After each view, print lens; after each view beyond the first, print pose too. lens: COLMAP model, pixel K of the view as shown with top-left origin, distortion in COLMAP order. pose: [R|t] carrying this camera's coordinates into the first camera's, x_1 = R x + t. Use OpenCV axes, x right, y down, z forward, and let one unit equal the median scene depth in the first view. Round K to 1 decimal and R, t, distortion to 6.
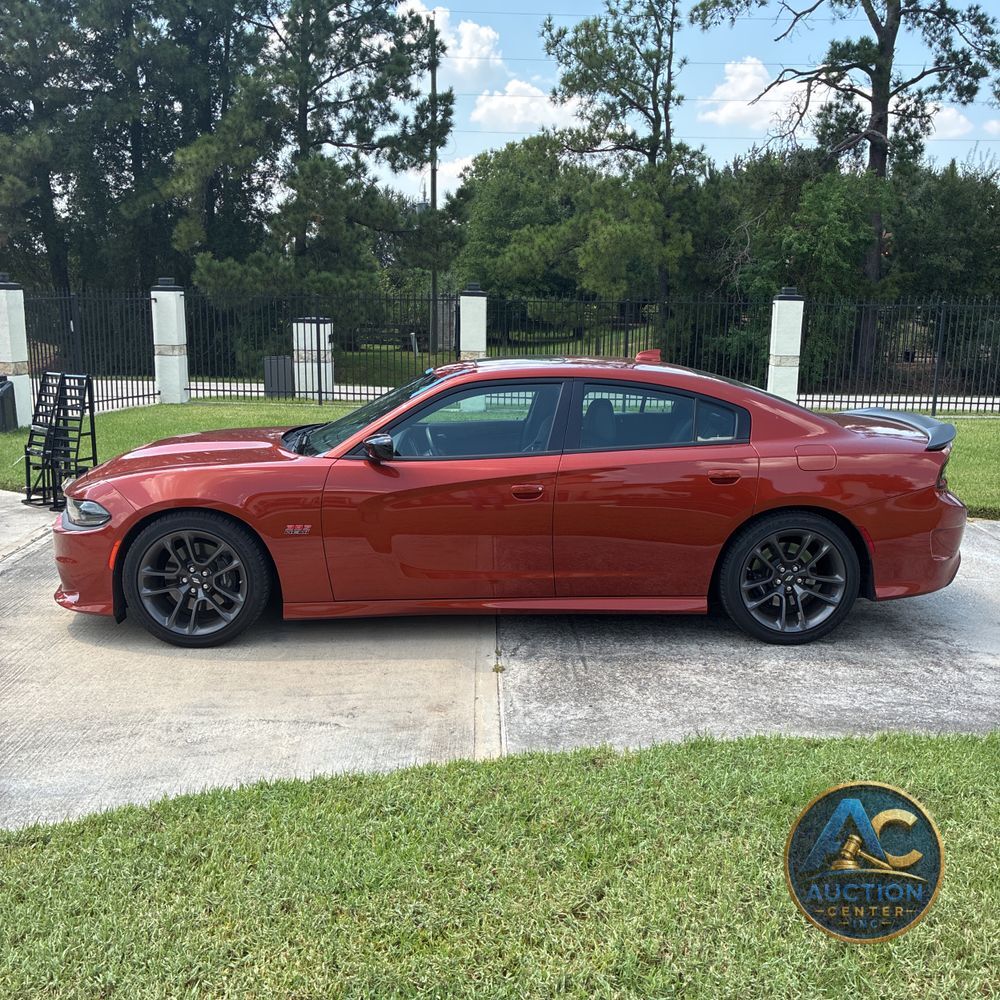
lens RADIAL K [[1018.3, 0, 496.9], [0, 1018.3, 500.4], [0, 0, 1]] dist [0.010242, 0.000000]
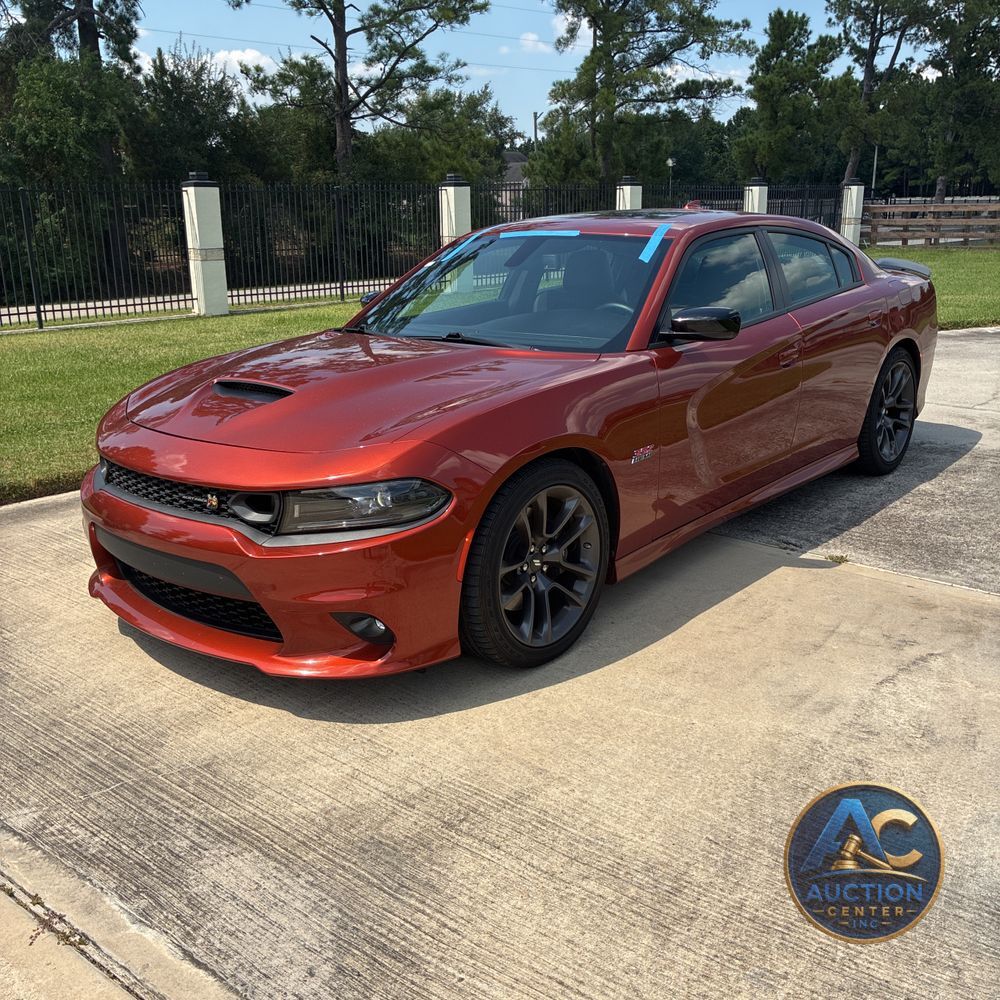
lens RADIAL K [[1018.3, 0, 496.4], [0, 1018.3, 500.6], [0, 0, 1]] dist [0.010242, 0.000000]
pose [[0.673910, -0.226847, 0.703125, -0.232642], [0.165562, 0.973861, 0.155511, -0.020179], [-0.720024, 0.011610, 0.693852, 0.172441]]
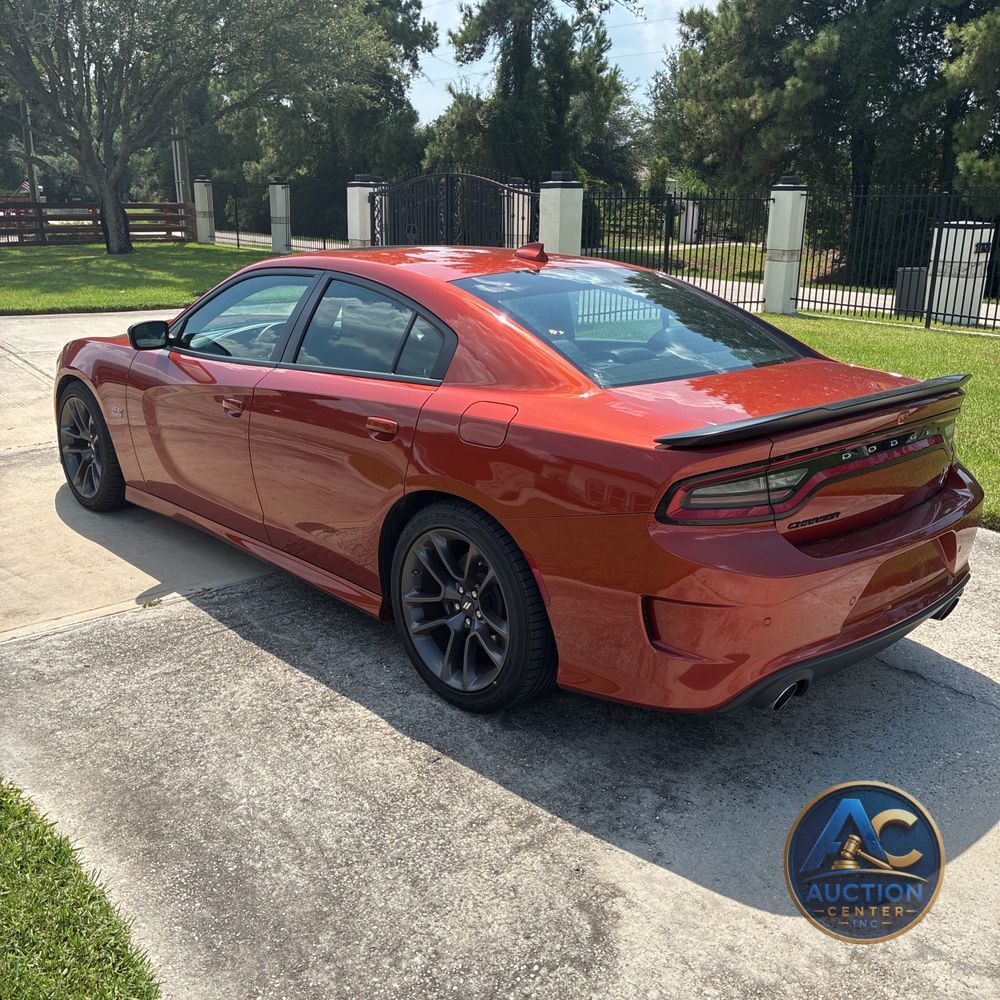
lens RADIAL K [[1018.3, 0, 497.8], [0, 1018.3, 498.4], [0, 0, 1]] dist [0.010242, 0.000000]
pose [[0.657314, 0.207592, -0.724461, 0.232920], [-0.148661, 0.978140, 0.145401, -0.026756], [0.738808, 0.012125, 0.673806, 0.181320]]
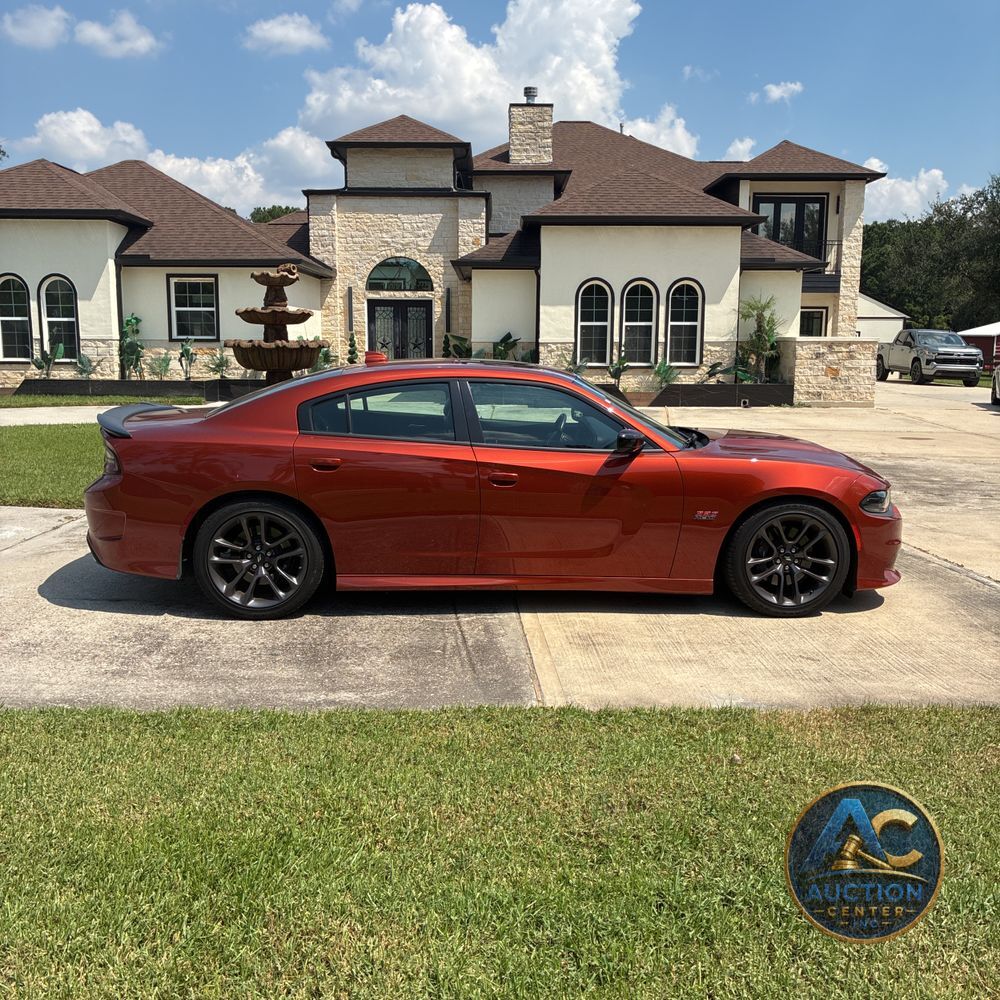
lens RADIAL K [[1018.3, 0, 504.2], [0, 1018.3, 504.9], [0, 0, 1]] dist [0.010242, 0.000000]
pose [[-0.998870, -0.019097, -0.043512, 0.019638], [-0.033091, 0.936719, 0.348515, -0.132142], [0.034103, 0.349562, -0.936293, 0.725026]]
